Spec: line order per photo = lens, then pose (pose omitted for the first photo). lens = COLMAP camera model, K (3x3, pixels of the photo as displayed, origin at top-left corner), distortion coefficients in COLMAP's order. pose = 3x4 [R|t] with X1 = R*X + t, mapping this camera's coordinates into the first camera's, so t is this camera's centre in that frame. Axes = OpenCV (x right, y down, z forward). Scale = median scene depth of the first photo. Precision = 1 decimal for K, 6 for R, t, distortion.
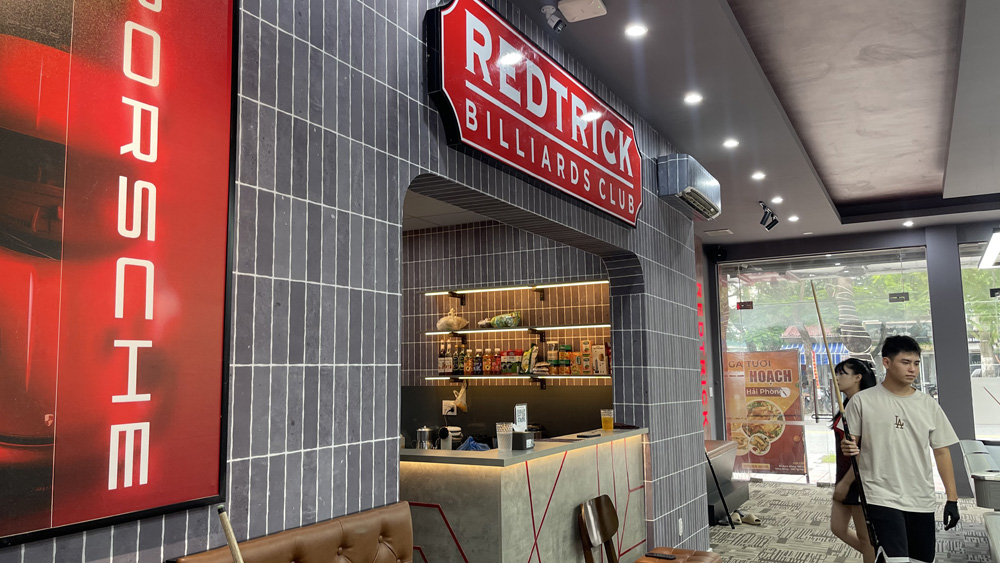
lens RADIAL K [[753.2, 0, 502.7], [0, 753.2, 274.9], [0, 0, 1]] dist [0.051336, -0.010312]
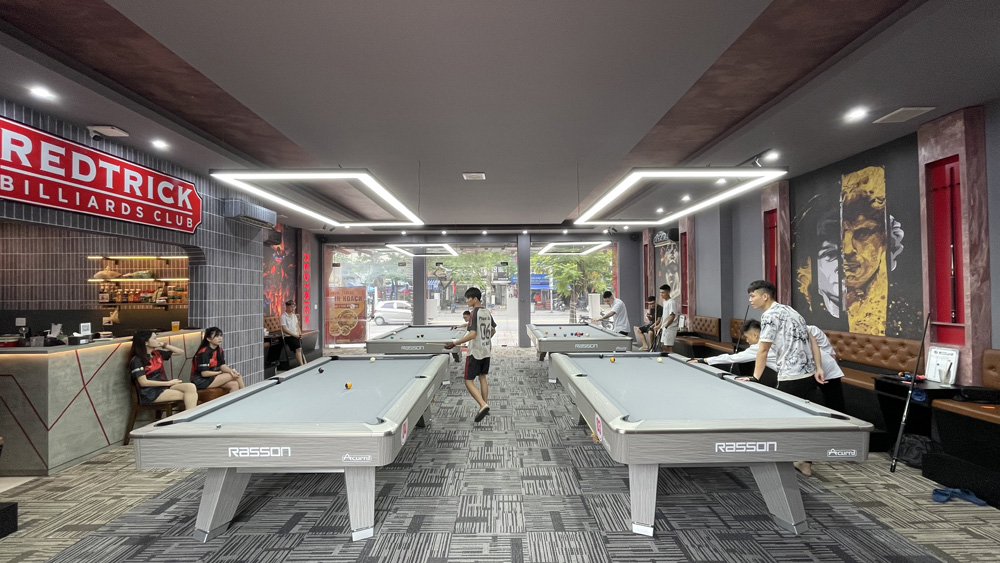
lens RADIAL K [[402.1, 0, 500.0], [0, 402.1, 282.3], [0, 0, 1]] dist [-0.003680, 0.002265]
pose [[0.868618, 0.013541, 0.495298, 0.333666], [-0.064933, 0.994116, 0.086696, -0.074688], [-0.491210, -0.107467, 0.864386, -0.343460]]
